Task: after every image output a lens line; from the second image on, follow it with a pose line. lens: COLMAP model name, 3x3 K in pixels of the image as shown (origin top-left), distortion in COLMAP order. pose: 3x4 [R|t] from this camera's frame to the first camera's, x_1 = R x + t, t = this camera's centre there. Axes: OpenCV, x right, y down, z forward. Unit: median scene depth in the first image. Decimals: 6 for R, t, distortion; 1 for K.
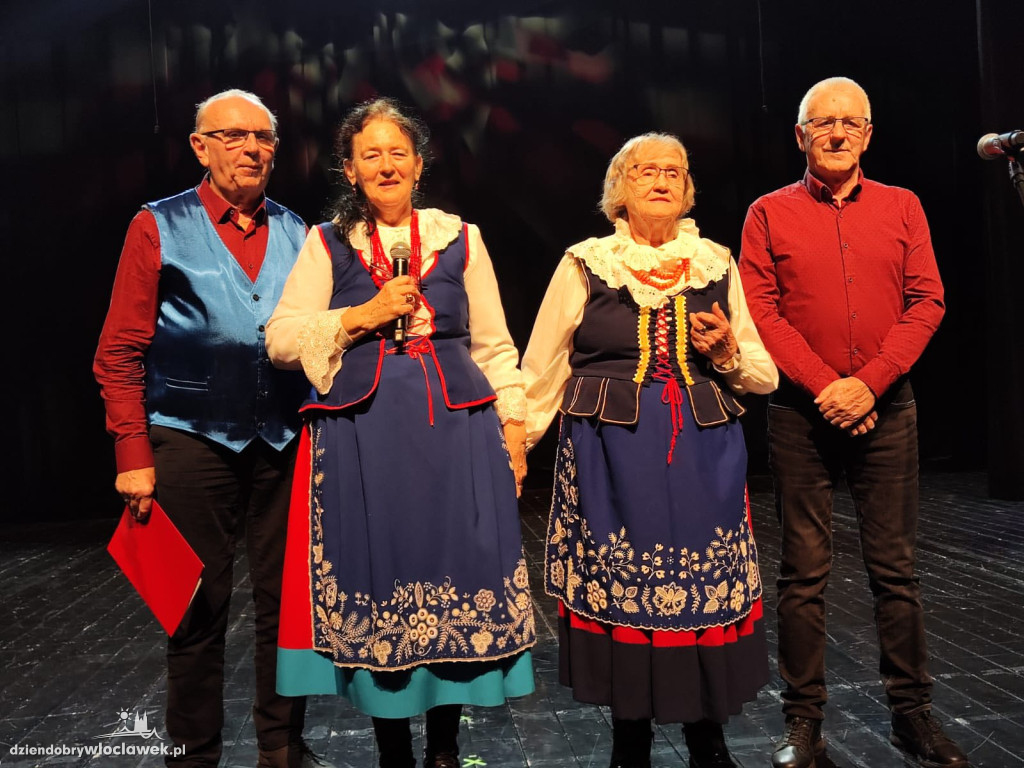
lens RADIAL K [[1071.6, 0, 538.8], [0, 1071.6, 378.2], [0, 0, 1]] dist [0.050074, 0.000000]
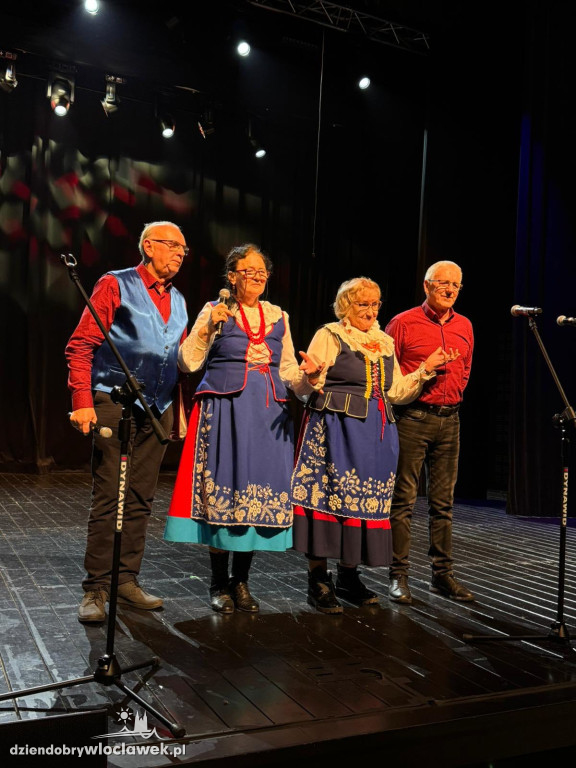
lens RADIAL K [[759.7, 0, 299.5], [0, 759.7, 376.7], [0, 0, 1]] dist [0.023763, 0.000000]
pose [[0.936103, 0.114616, 0.332528, -0.504088], [-0.097189, 0.992897, -0.068634, 0.073956], [-0.338033, 0.031930, 0.940592, -0.314948]]
